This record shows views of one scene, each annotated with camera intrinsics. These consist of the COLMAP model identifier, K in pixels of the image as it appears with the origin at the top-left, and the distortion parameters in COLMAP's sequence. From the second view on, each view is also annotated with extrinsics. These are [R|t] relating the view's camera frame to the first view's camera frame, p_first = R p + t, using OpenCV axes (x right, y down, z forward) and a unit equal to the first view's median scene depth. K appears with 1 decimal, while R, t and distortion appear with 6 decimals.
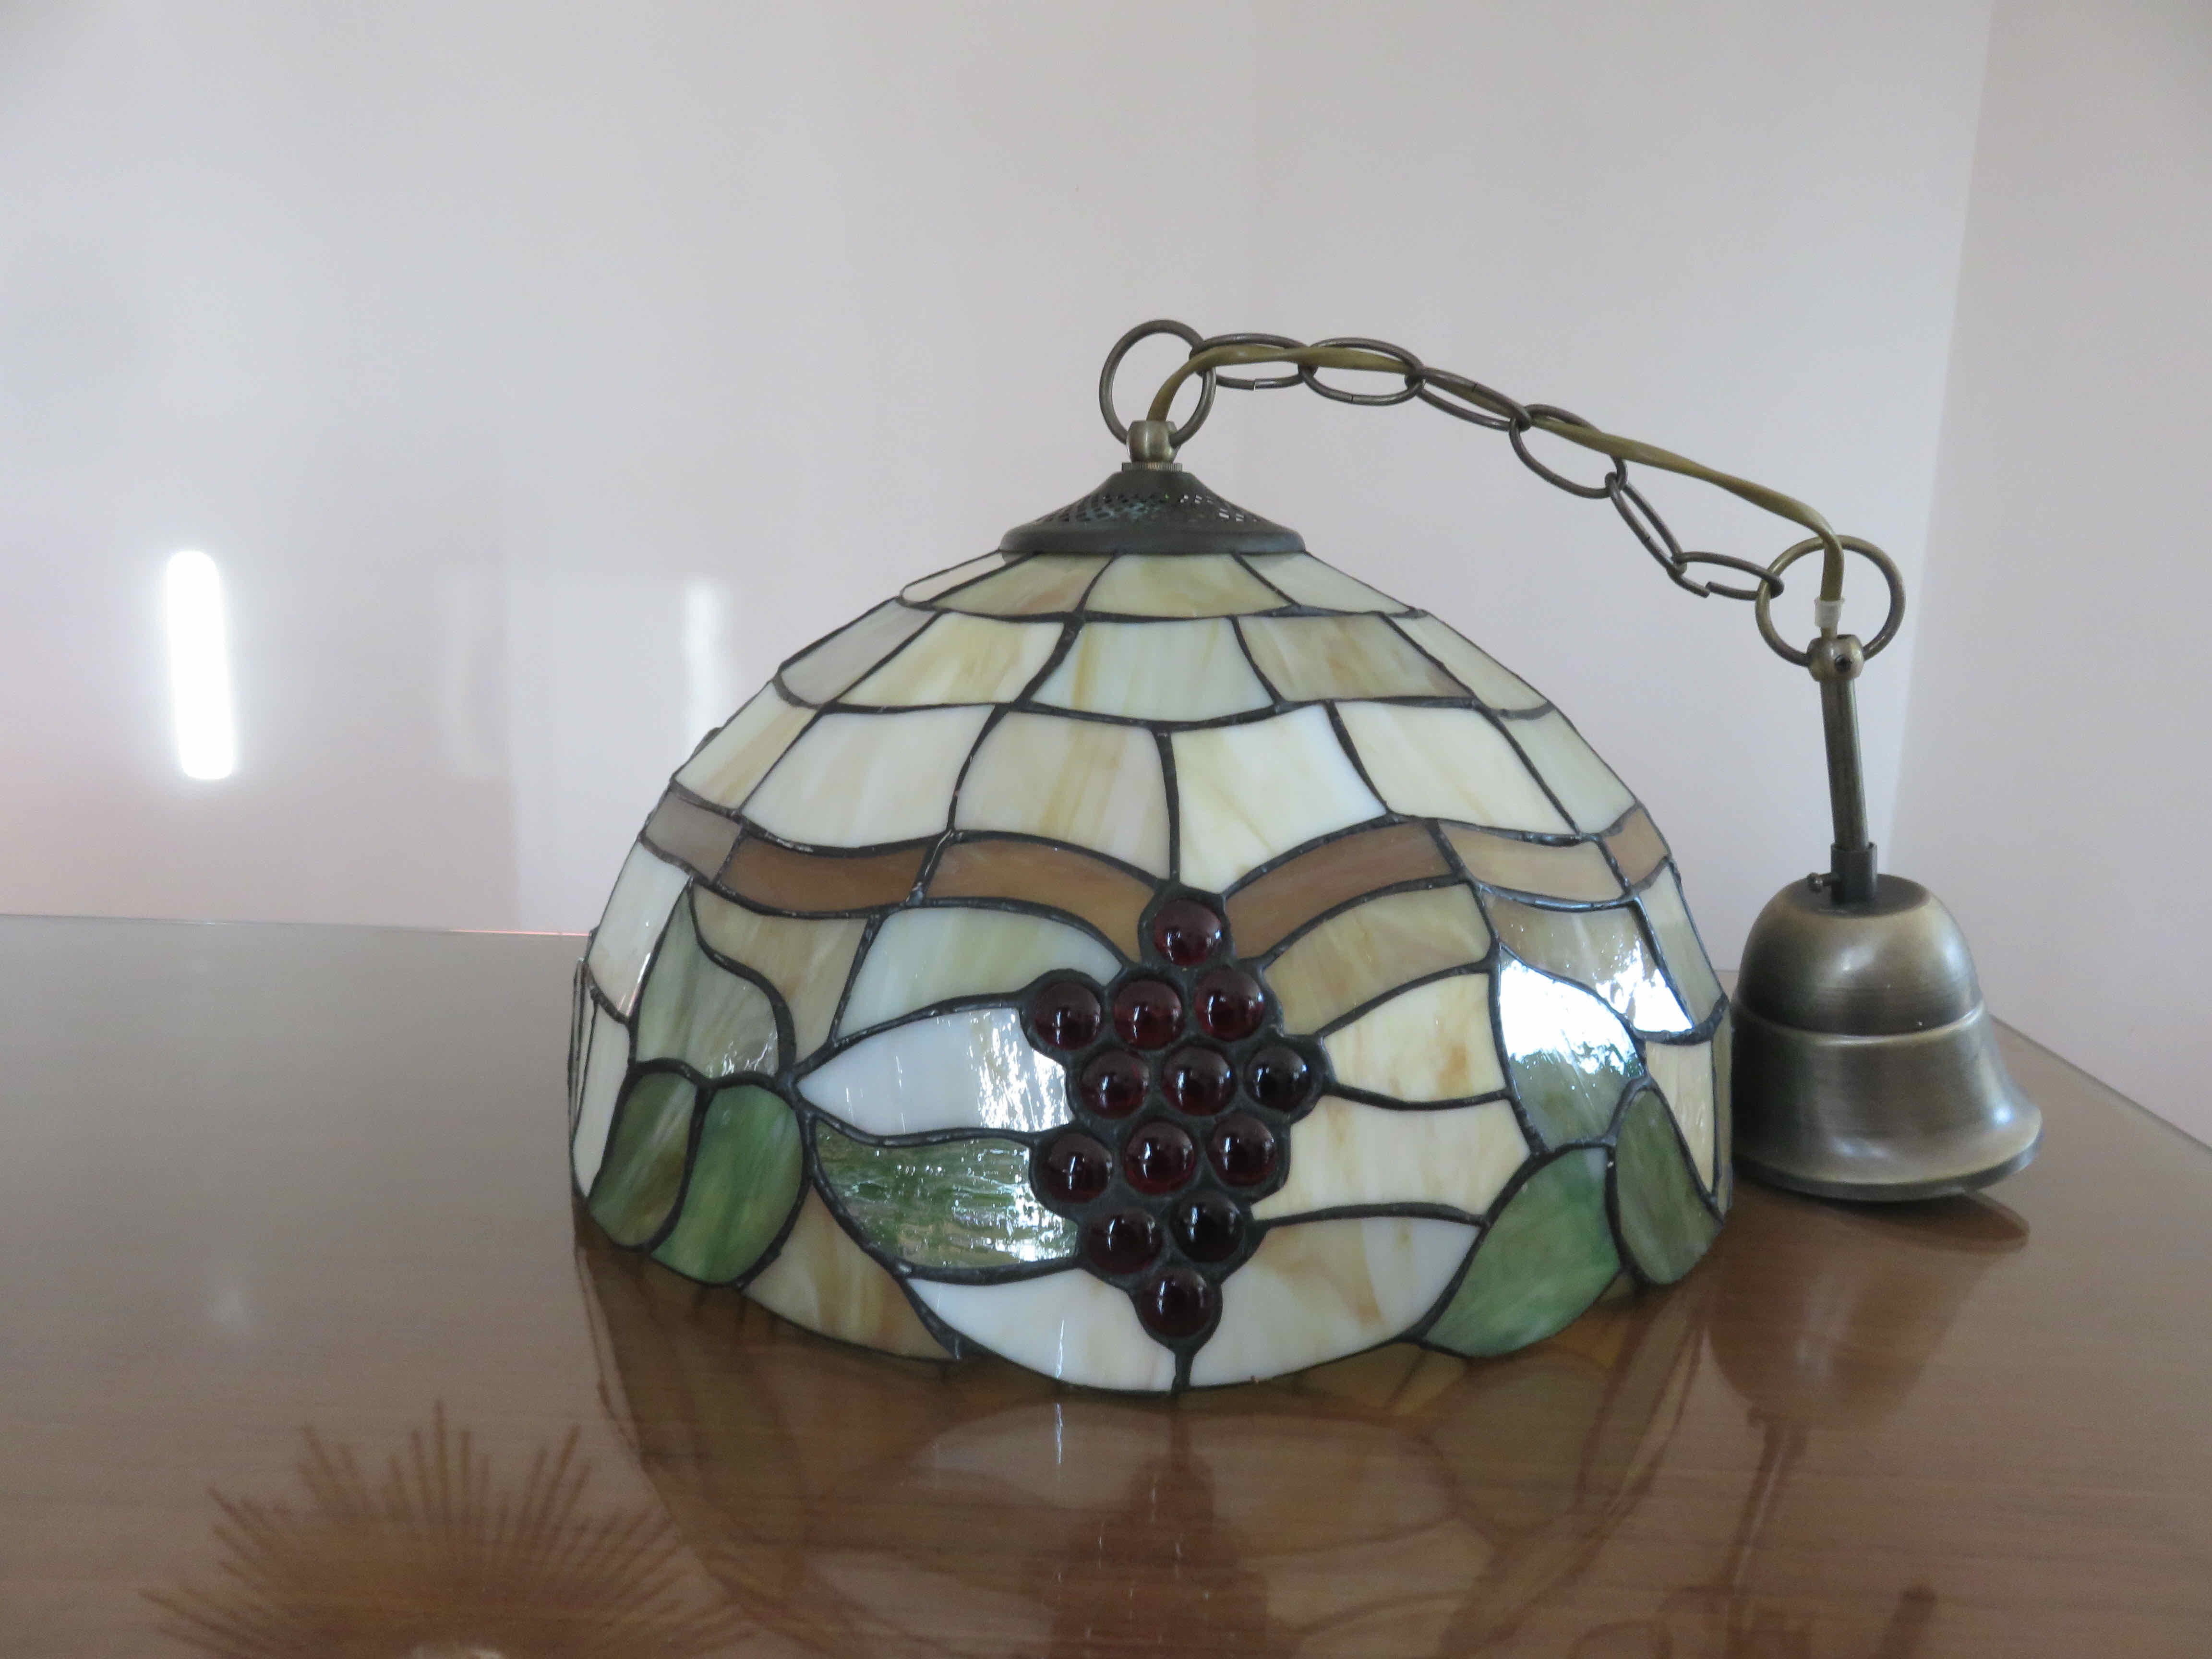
lens RADIAL K [[1692.6, 0, 1106.0], [0, 1692.6, 829.5], [0, 0, 1]] dist [0.003846, -0.004851]
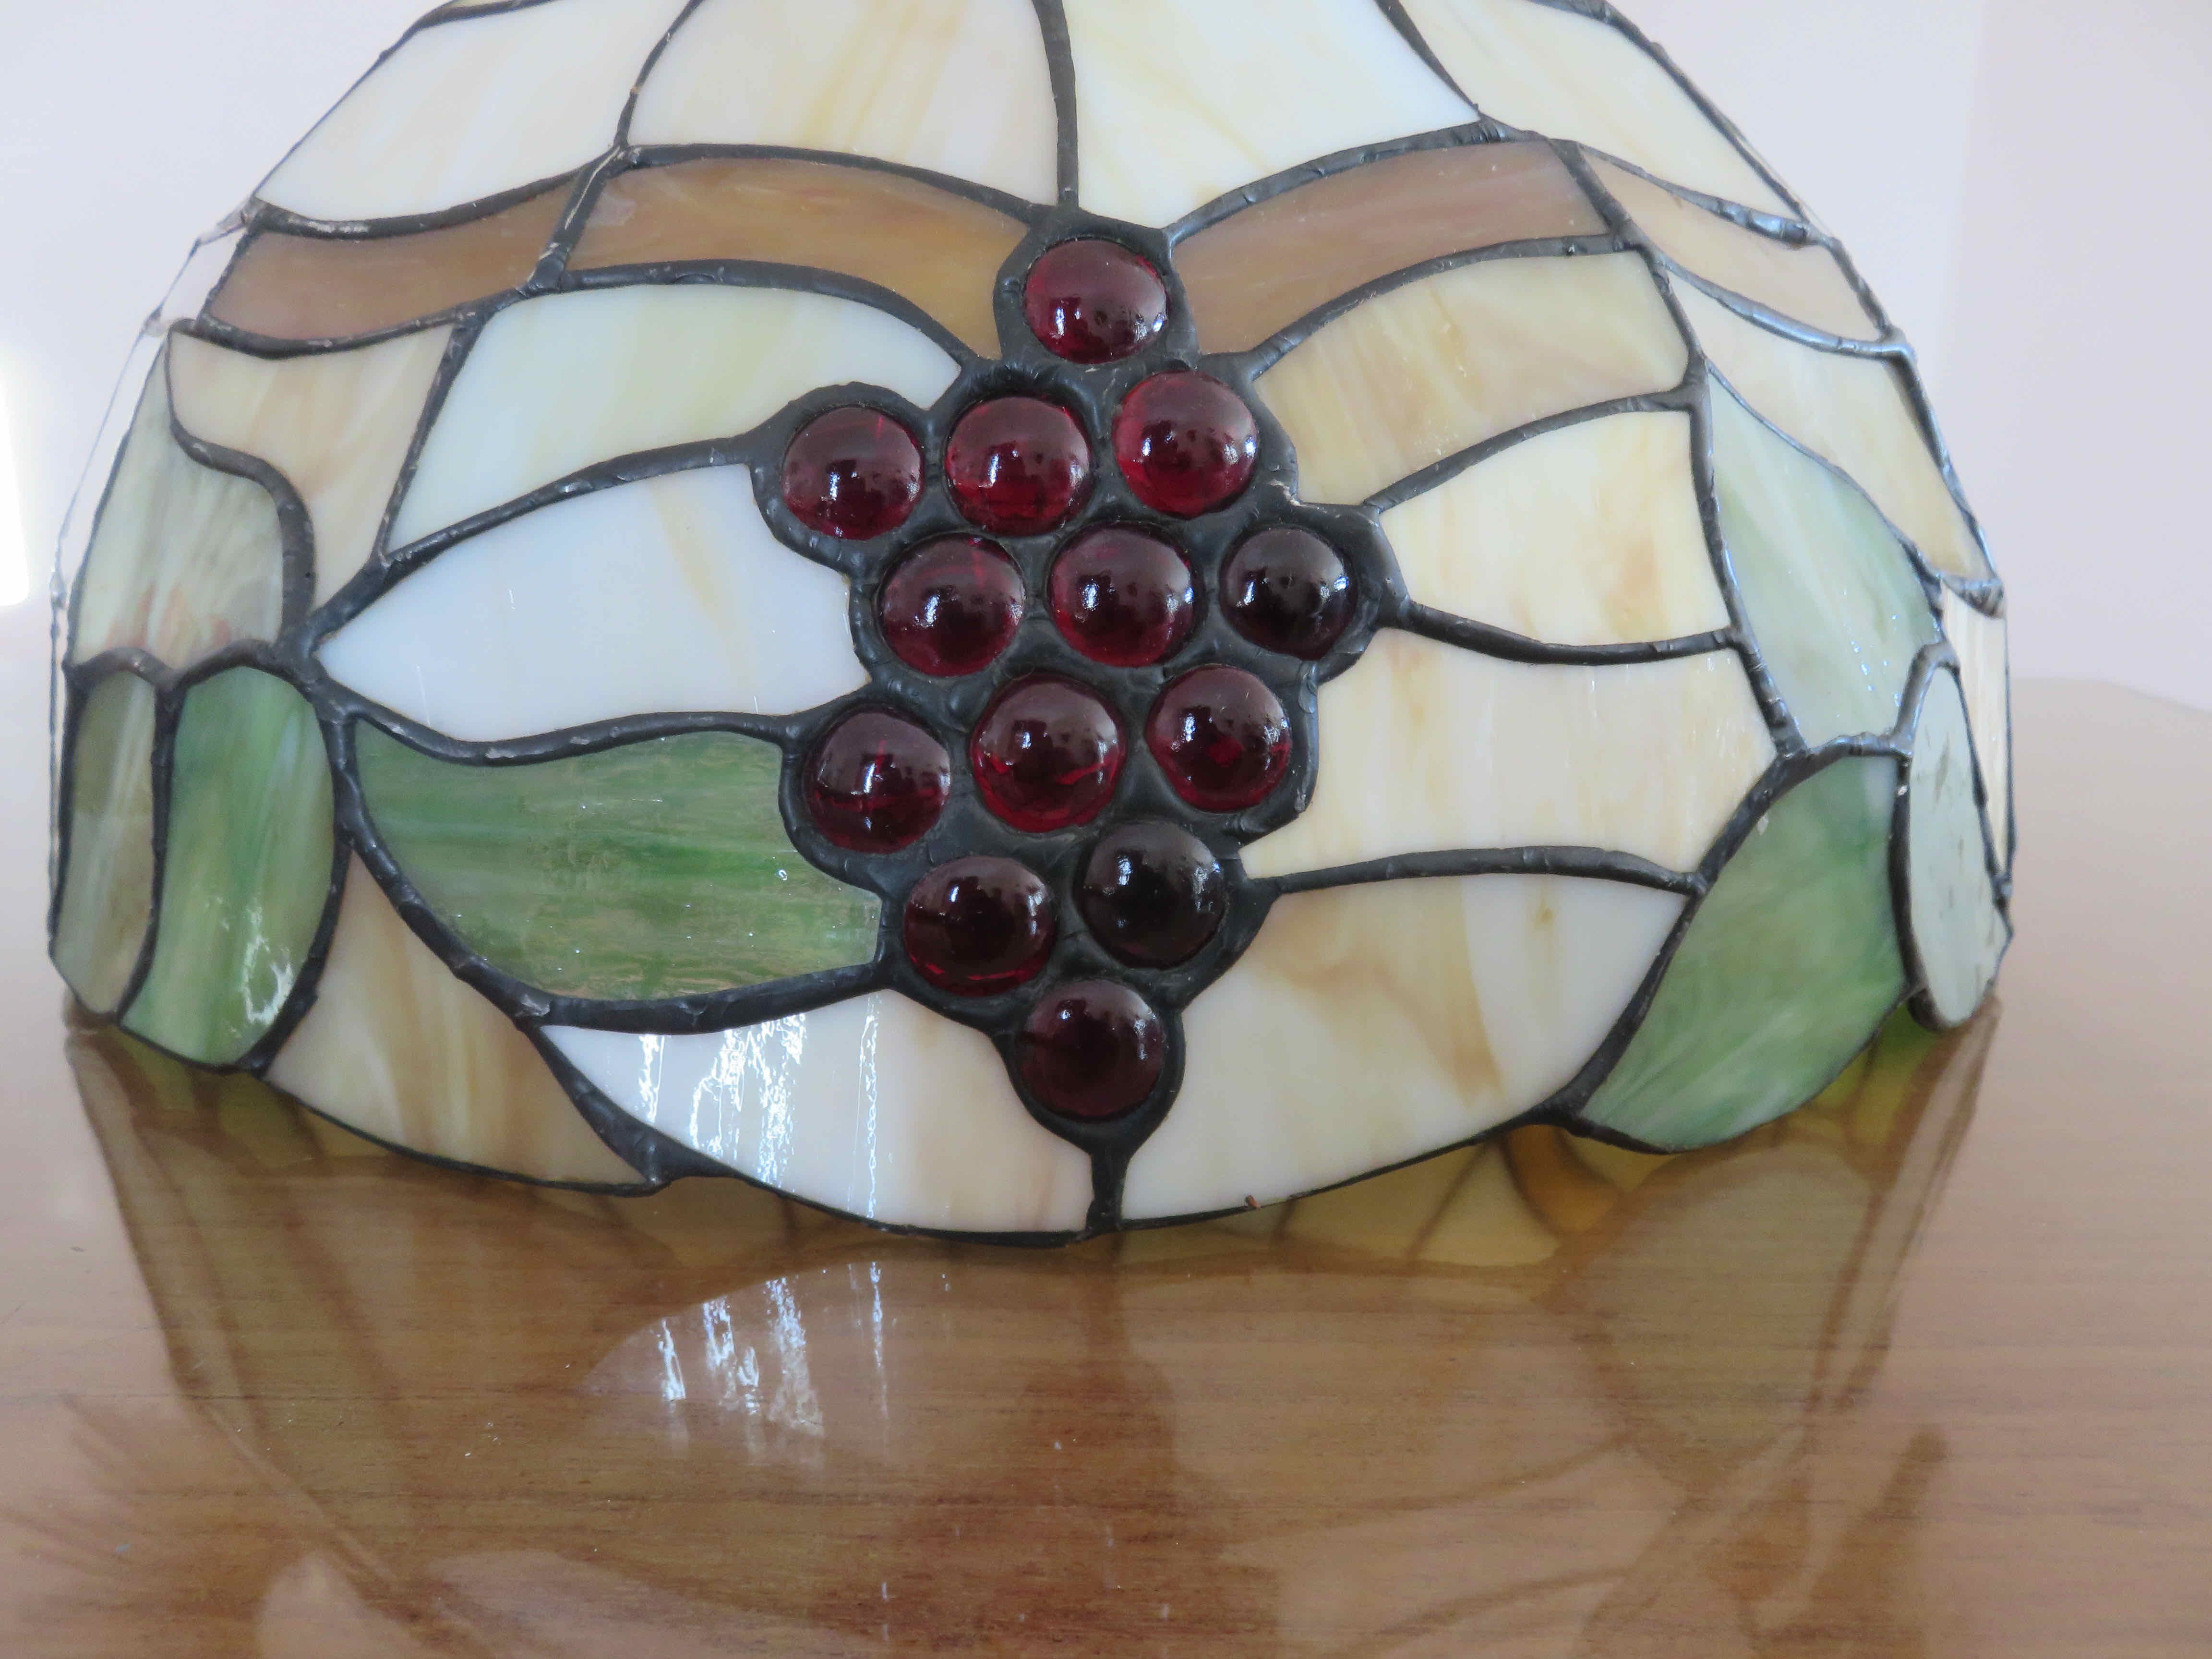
lens RADIAL K [[1692.6, 0, 1106.0], [0, 1692.6, 829.5], [0, 0, 1]] dist [0.003846, -0.004851]
pose [[0.999079, -0.027104, 0.033262, 0.030005], [0.024627, 0.997046, 0.072757, 0.172297], [-0.035136, -0.071871, 0.996795, 0.496127]]
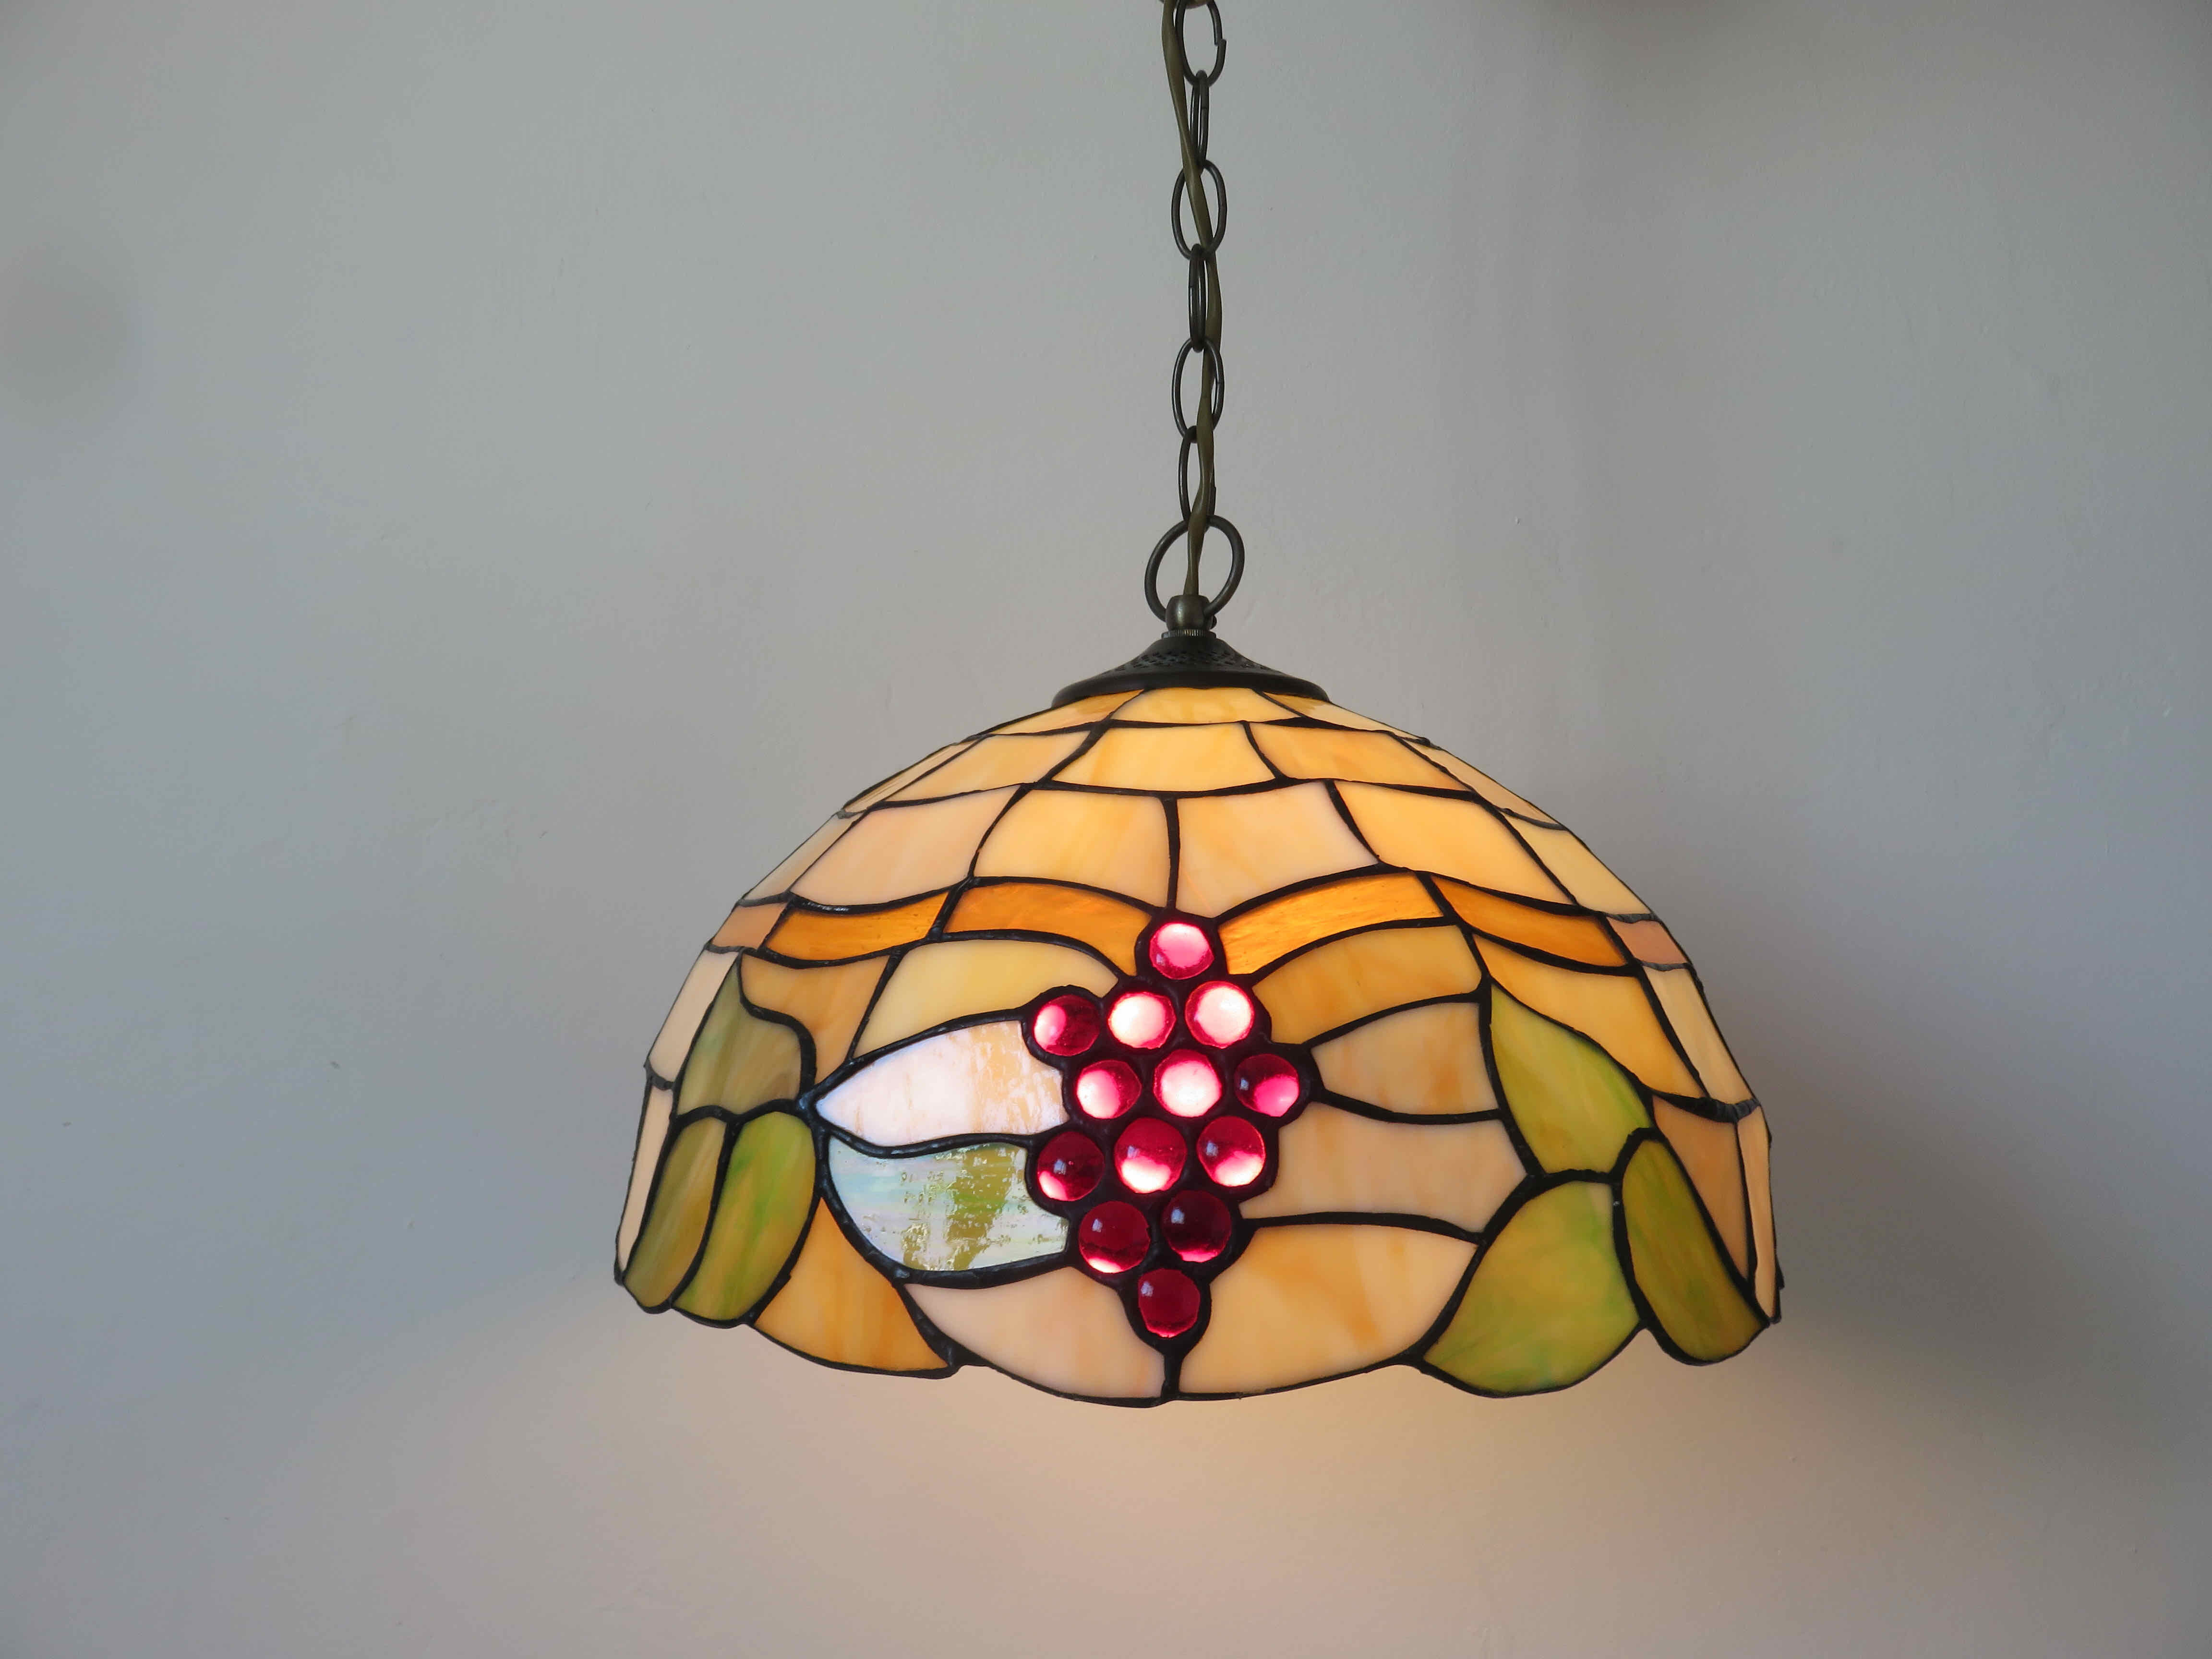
lens RADIAL K [[1692.6, 0, 1106.0], [0, 1692.6, 829.5], [0, 0, 1]] dist [0.003846, -0.004851]
pose [[0.995299, -0.013096, -0.095961, 0.102032], [-0.012750, 0.964474, -0.263868, 0.262556], [0.096007, 0.263852, 0.959773, -0.040644]]
